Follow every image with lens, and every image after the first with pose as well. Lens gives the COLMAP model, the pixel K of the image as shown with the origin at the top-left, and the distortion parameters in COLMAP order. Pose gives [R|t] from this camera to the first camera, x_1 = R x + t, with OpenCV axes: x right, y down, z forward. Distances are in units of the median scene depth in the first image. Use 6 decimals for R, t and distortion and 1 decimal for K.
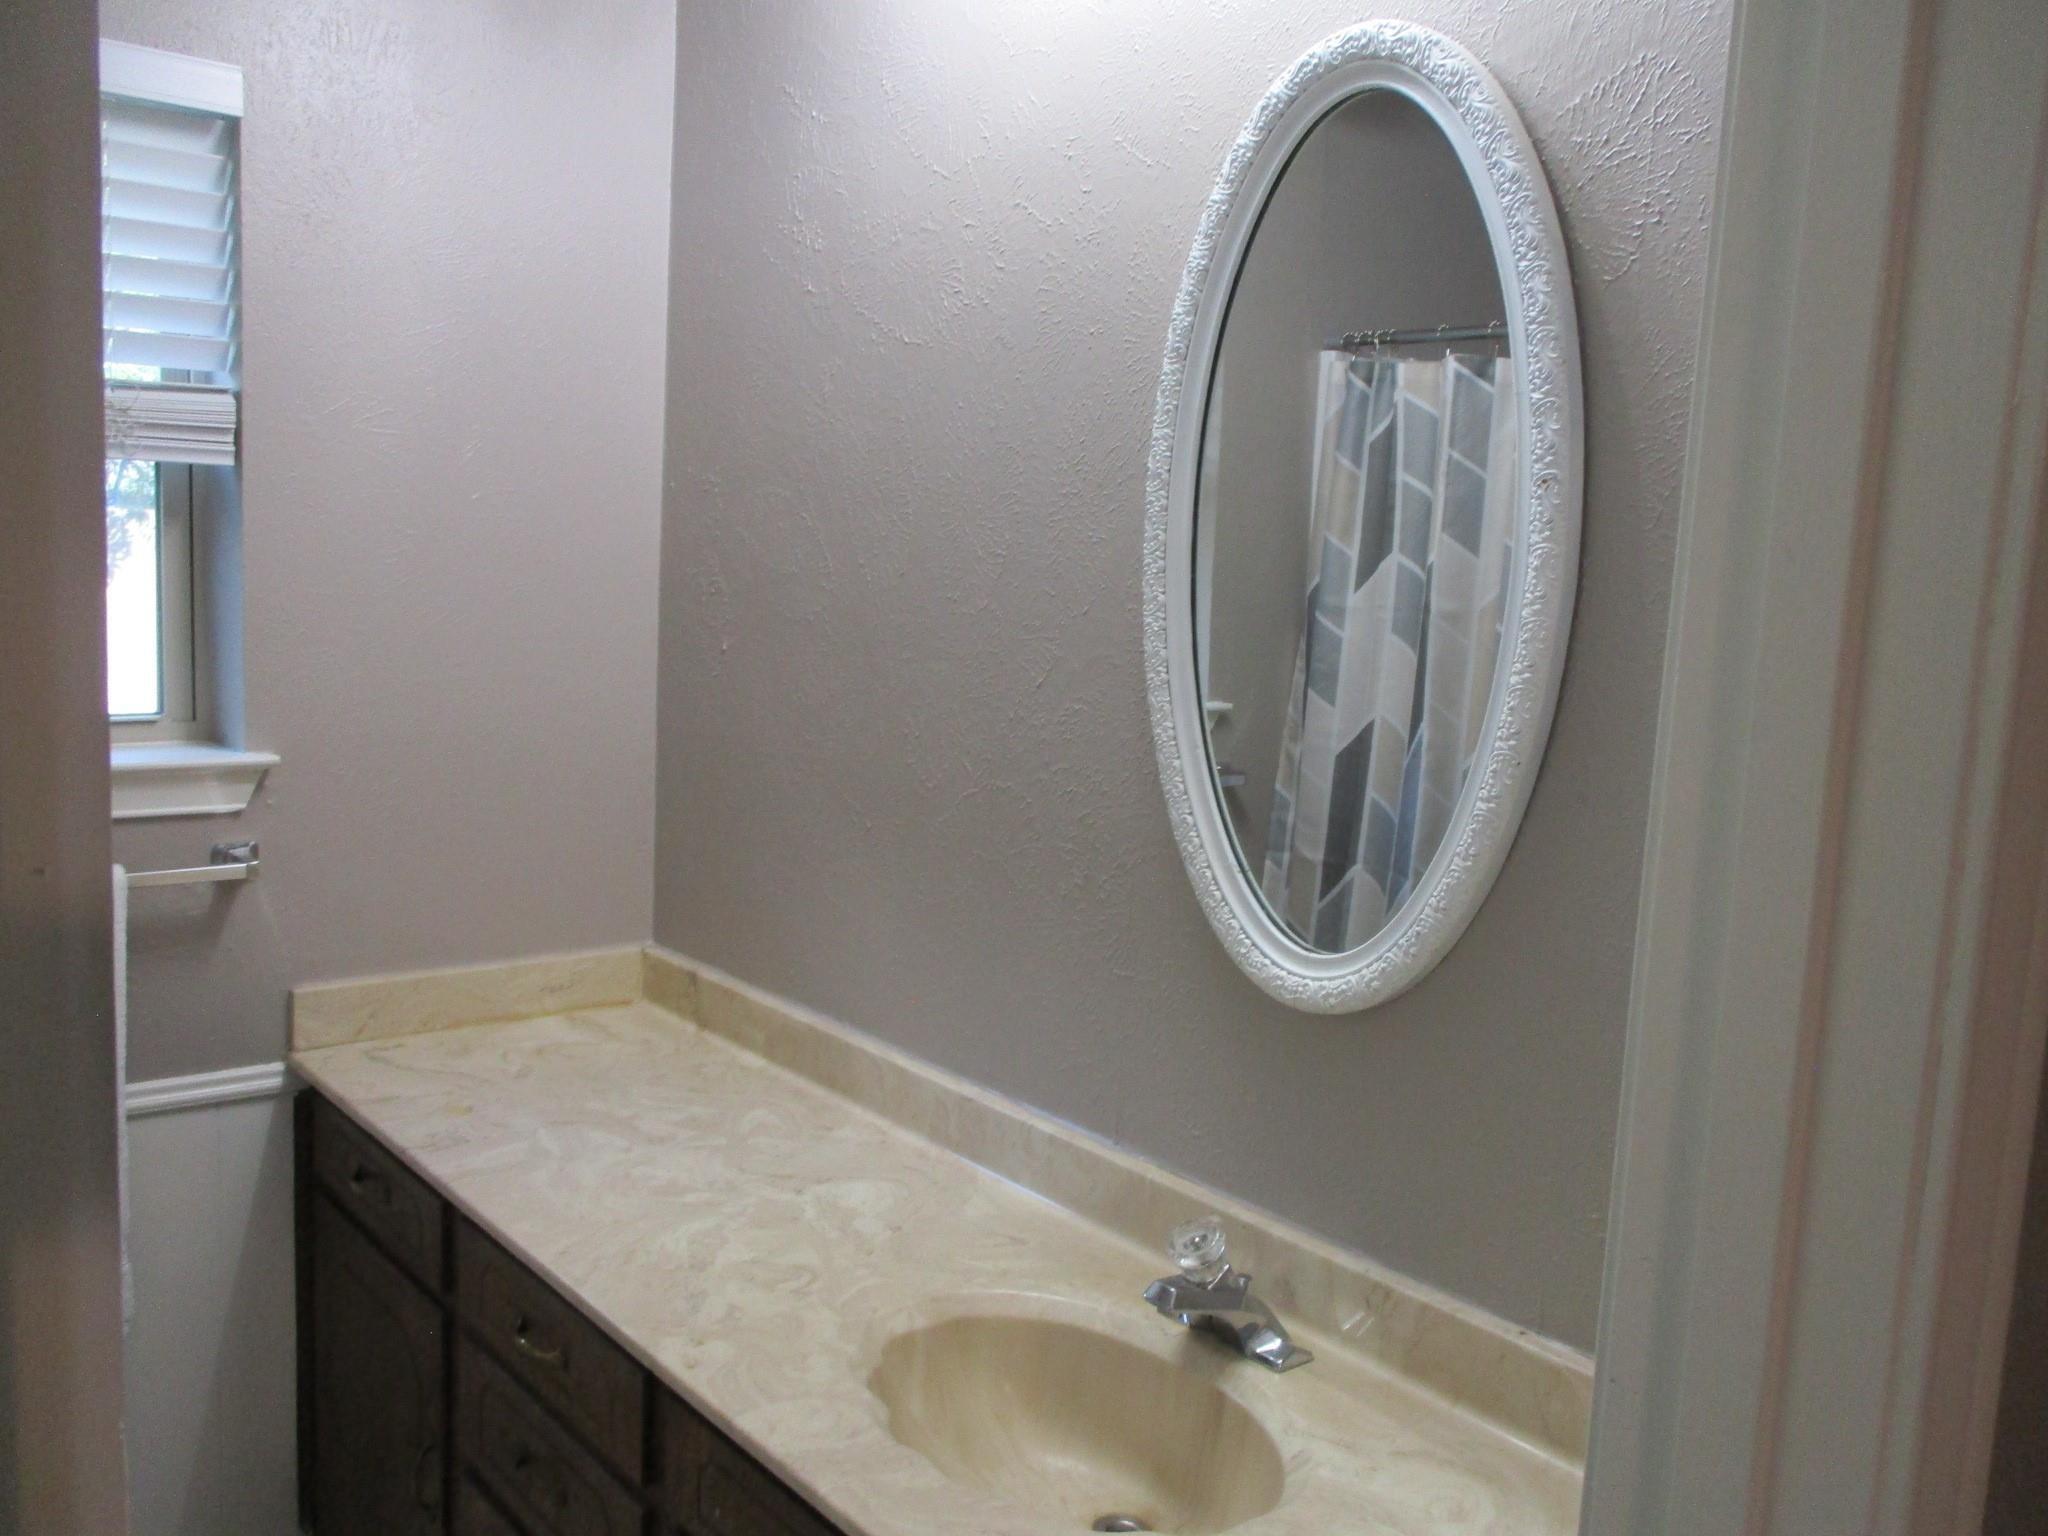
lens RADIAL K [[1711.1, 0, 1024.9], [0, 1711.1, 775.1], [0, 0, 1]] dist [-0.007539, -0.001919]
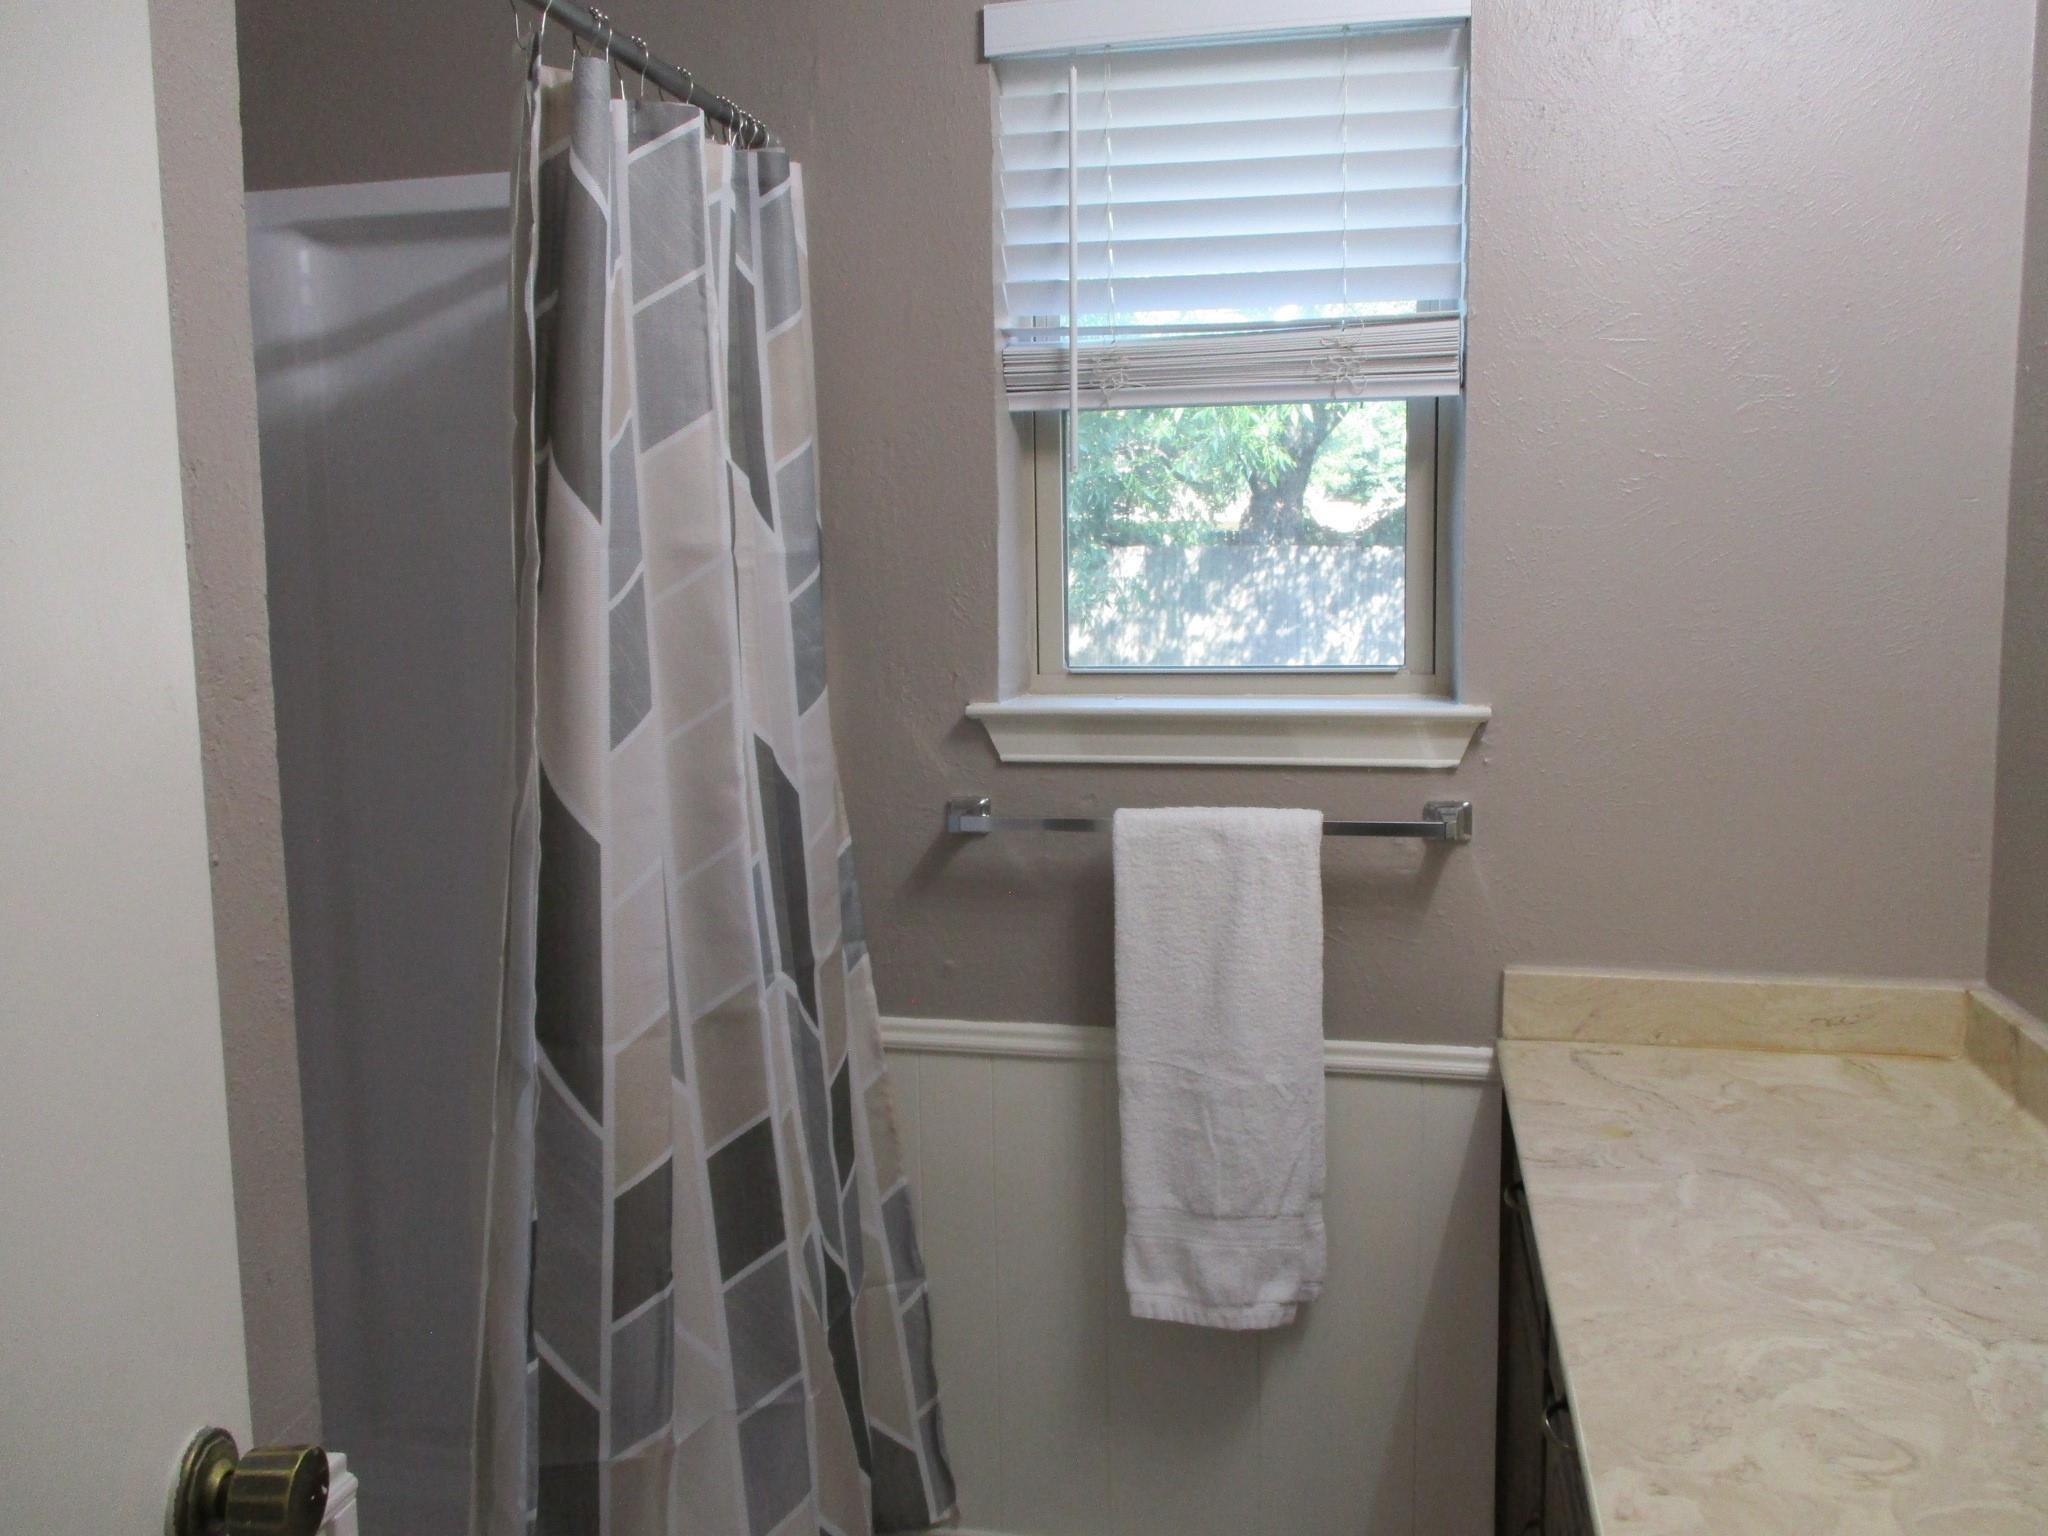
lens RADIAL K [[1711.1, 0, 1025.9], [0, 1711.1, 757.0], [0, 0, 1]] dist [-0.007539, -0.001919]
pose [[0.619601, 0.032425, -0.784247, 0.124019], [-0.065450, 0.997801, -0.010455, 0.039862], [0.782184, 0.057807, 0.620360, 0.237678]]
